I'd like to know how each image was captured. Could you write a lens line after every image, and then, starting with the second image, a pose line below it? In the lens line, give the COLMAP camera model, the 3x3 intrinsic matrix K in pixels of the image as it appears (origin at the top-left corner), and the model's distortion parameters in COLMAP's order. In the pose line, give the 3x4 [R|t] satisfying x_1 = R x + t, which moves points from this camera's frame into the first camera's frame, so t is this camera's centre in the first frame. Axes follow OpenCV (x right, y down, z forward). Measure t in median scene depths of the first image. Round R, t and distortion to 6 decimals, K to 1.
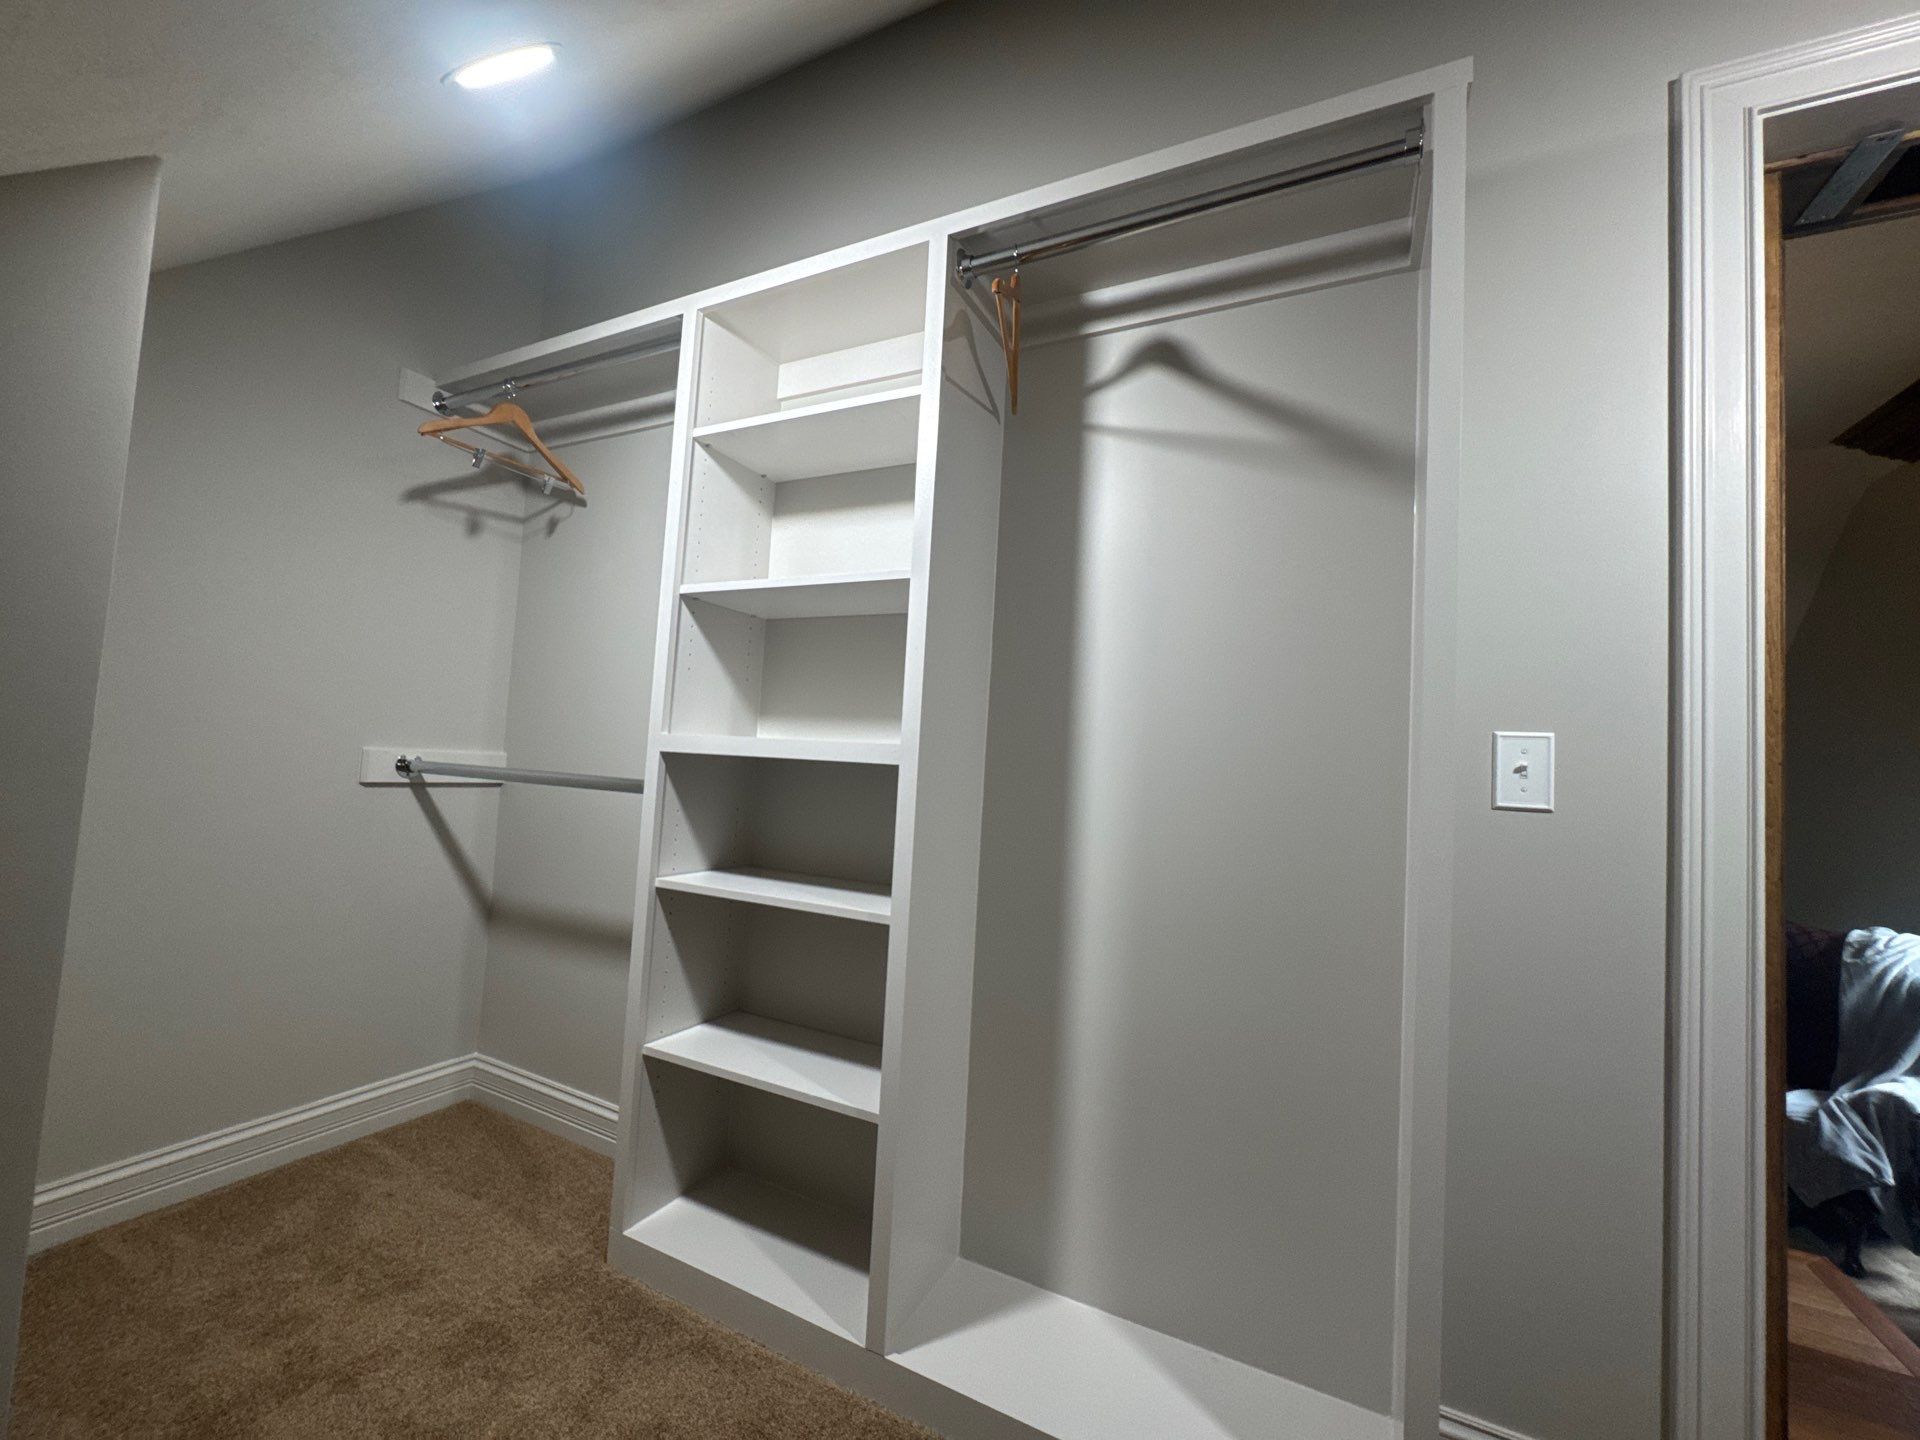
lens RADIAL K [[771.1, 0, 957.4], [0, 771.1, 721.7], [0, 0, 1]] dist [-0.000922, 0.000178]
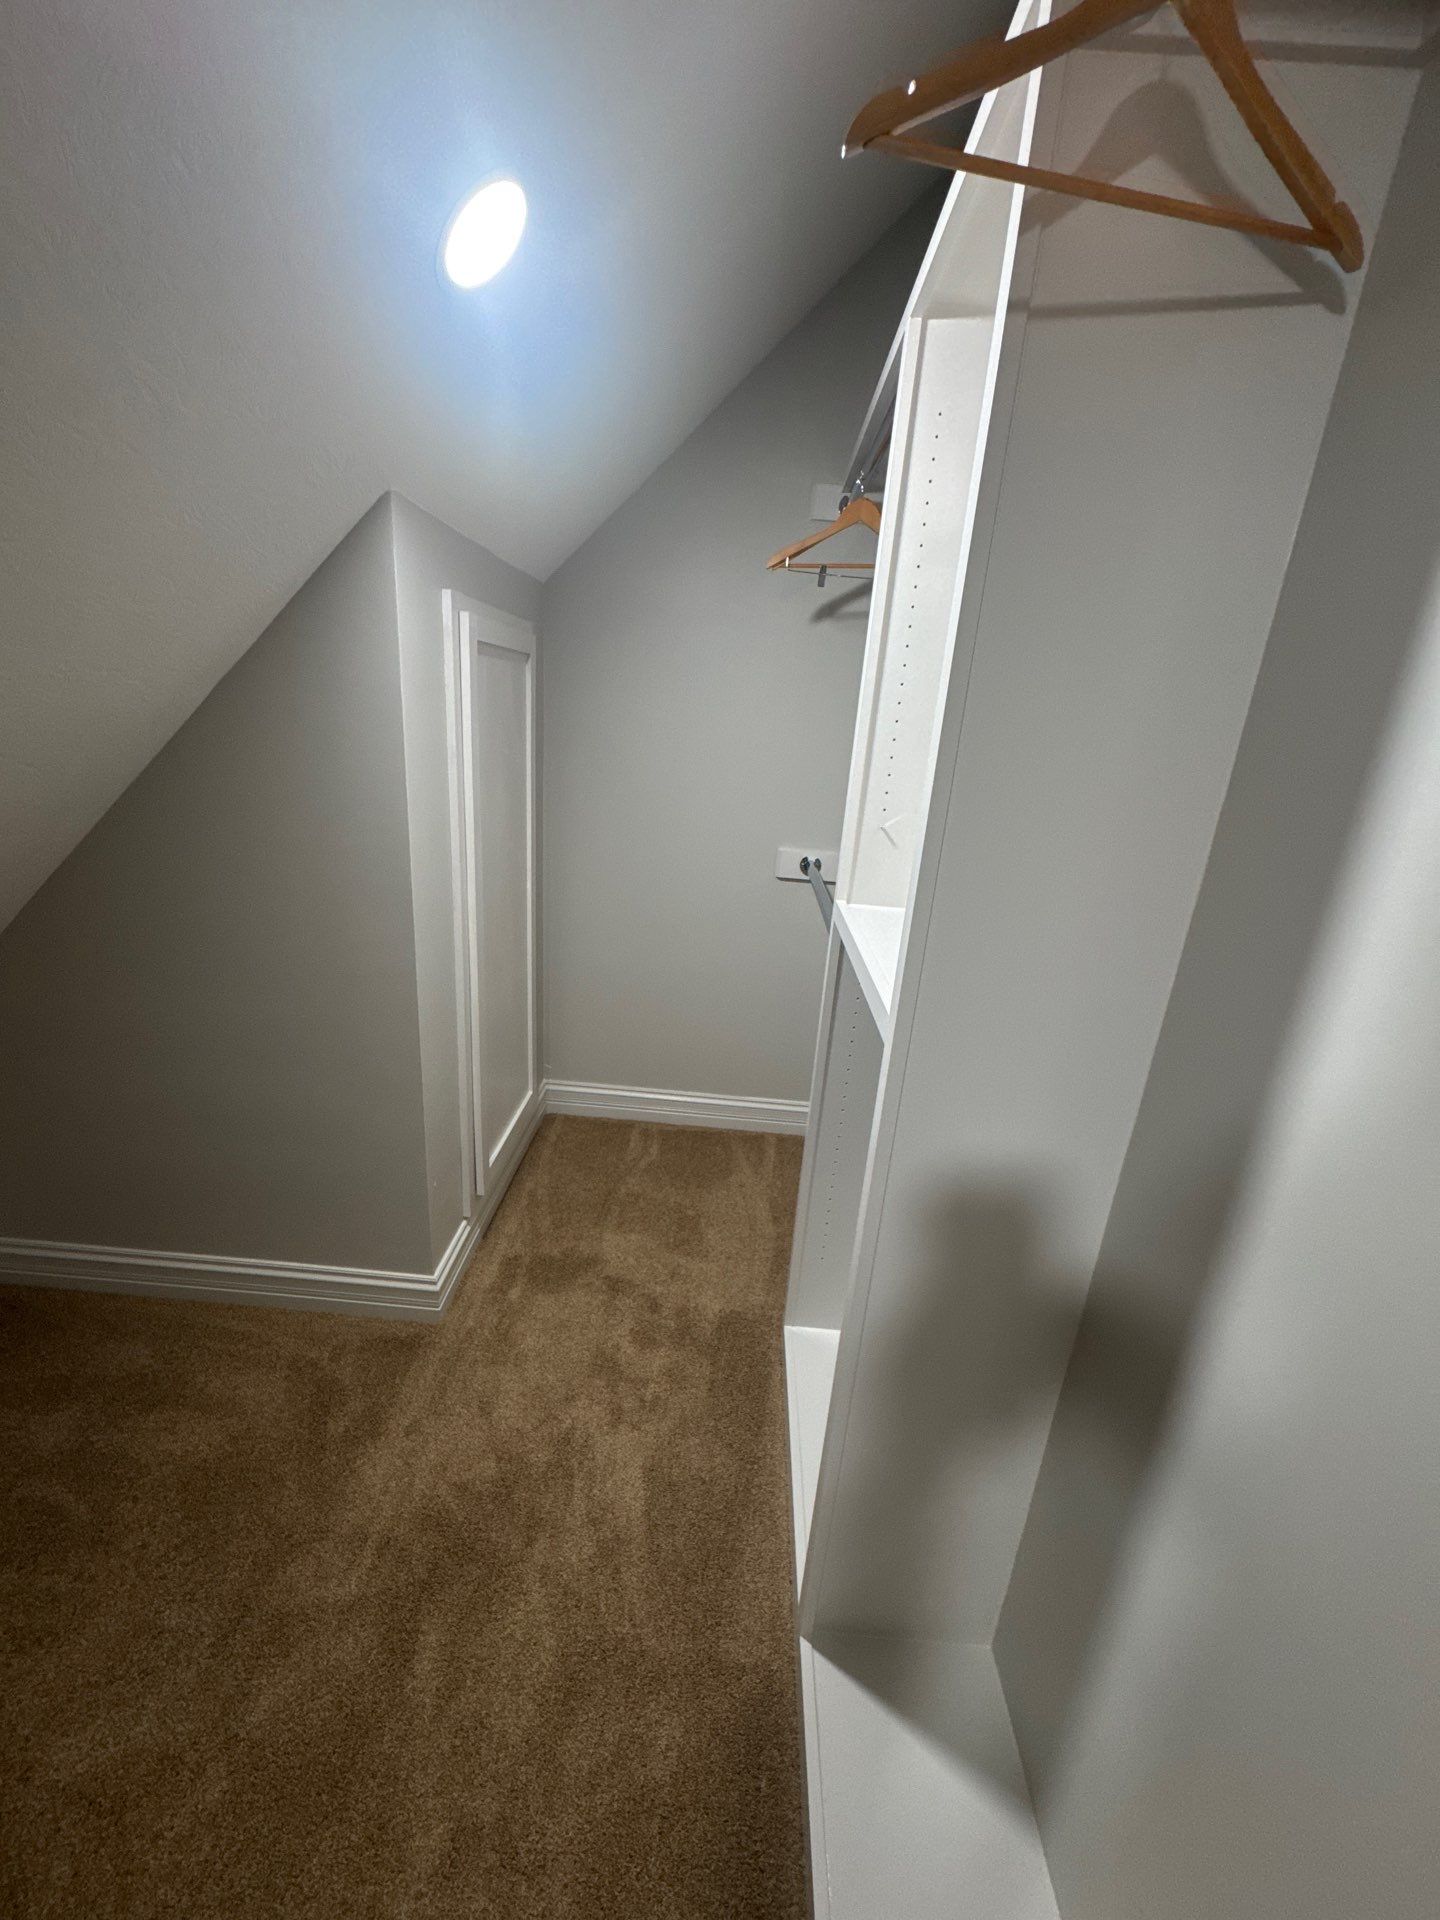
lens RADIAL K [[771.1, 0, 725.4], [0, 771.1, 952.8], [0, 0, 1]] dist [-0.000922, 0.000178]
pose [[0.411868, 0.258345, -0.873855, 0.299139], [0.003137, 0.958562, 0.284867, -0.151947], [0.911238, -0.120069, 0.393990, 0.410855]]
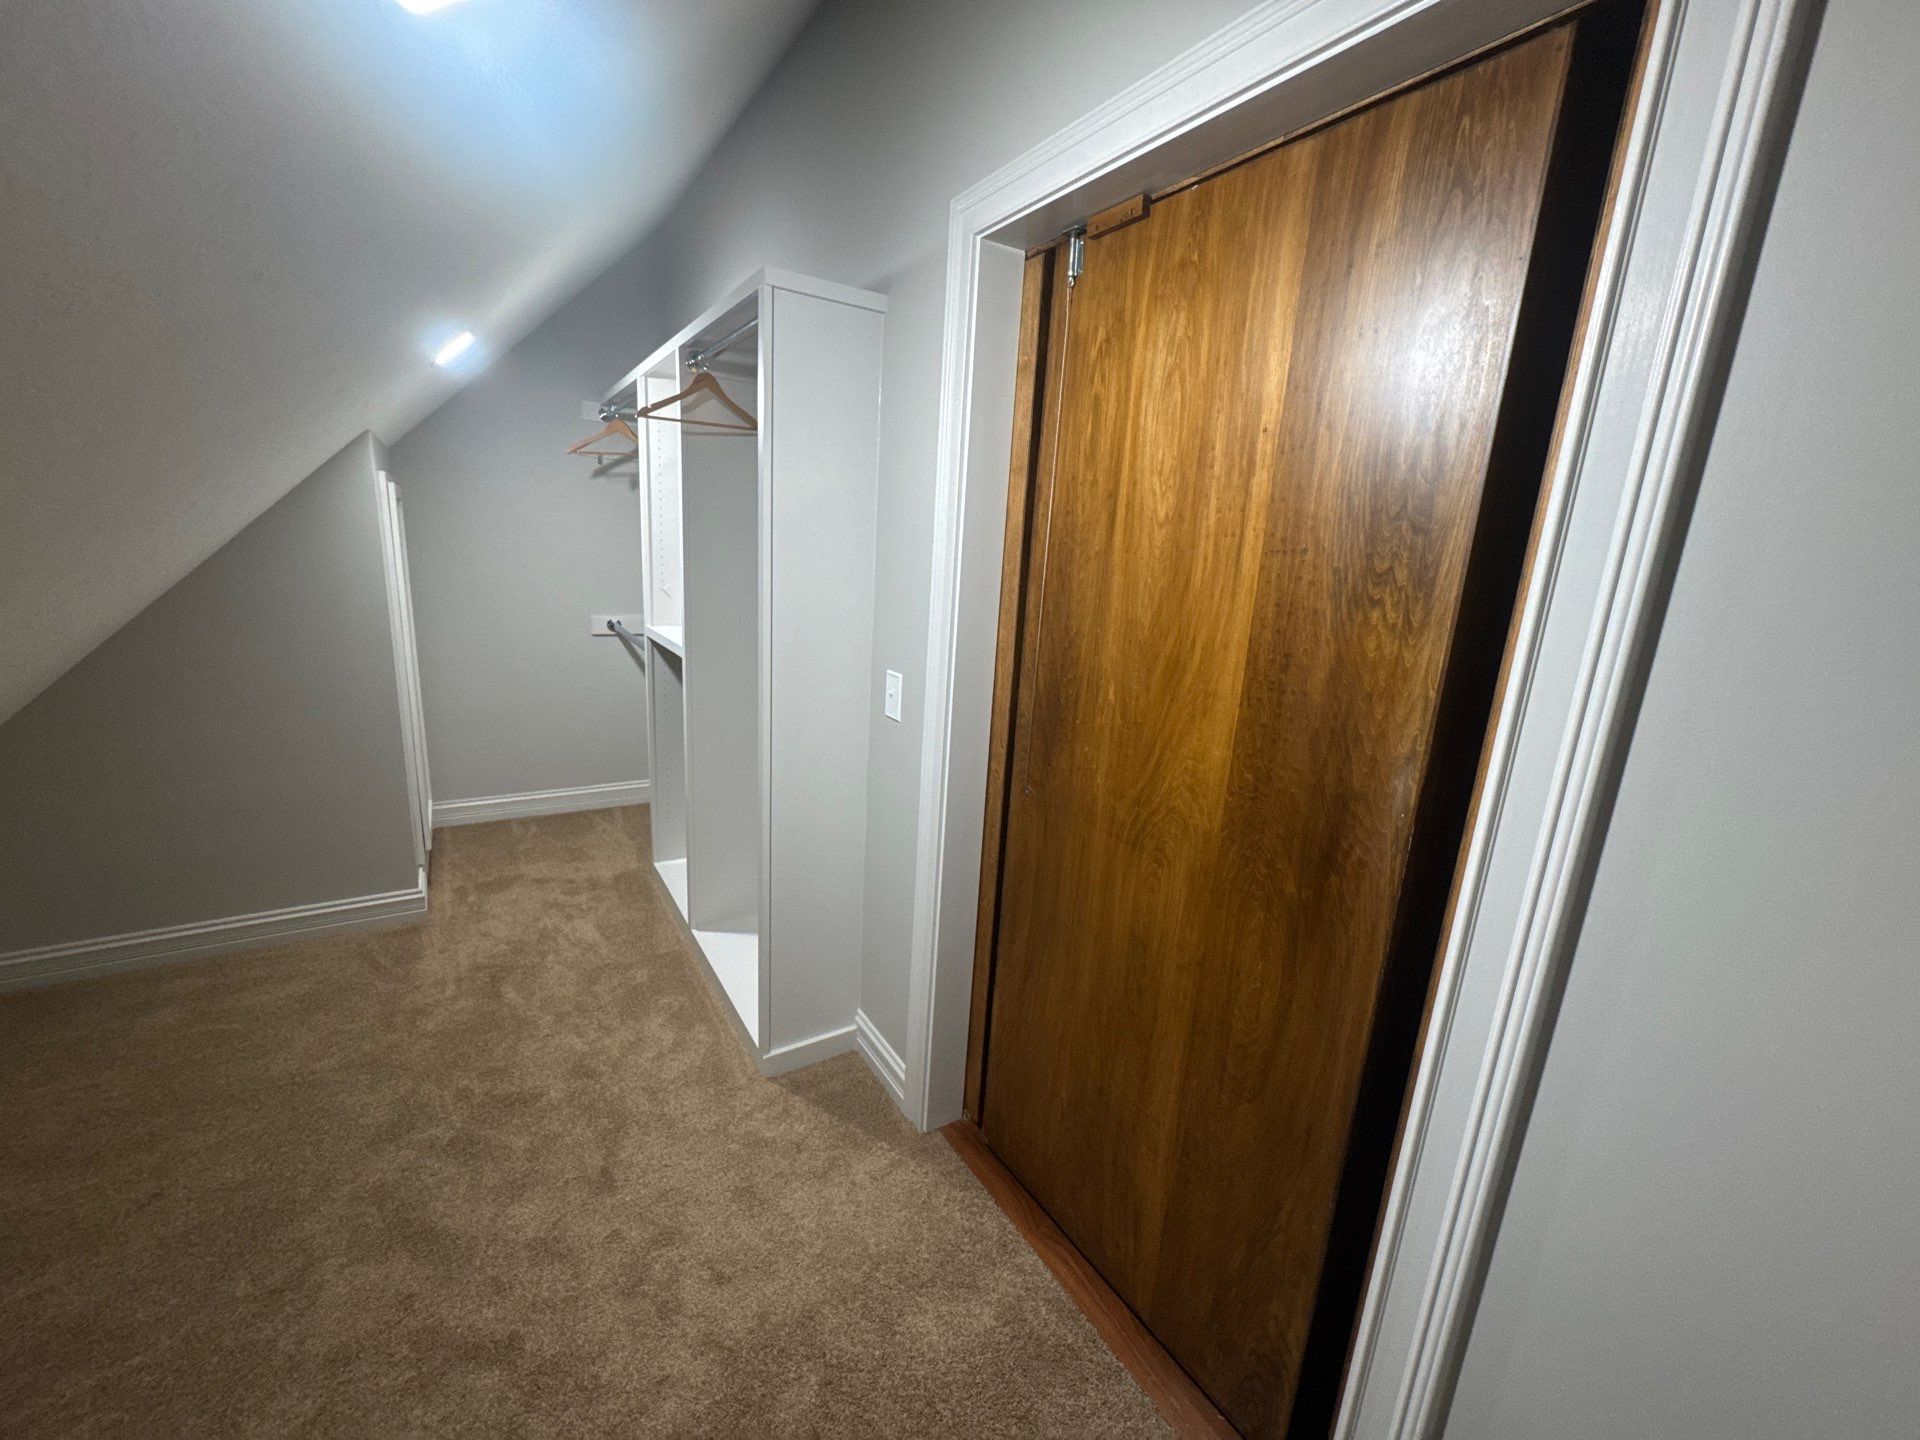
lens RADIAL K [[771.1, 0, 957.4], [0, 771.1, 721.7], [0, 0, 1]] dist [-0.000922, 0.000178]
pose [[0.854688, 0.114938, -0.506259, 0.997203], [0.017876, 0.968089, 0.249967, -0.172237], [0.518834, -0.222694, 0.825360, -0.172147]]
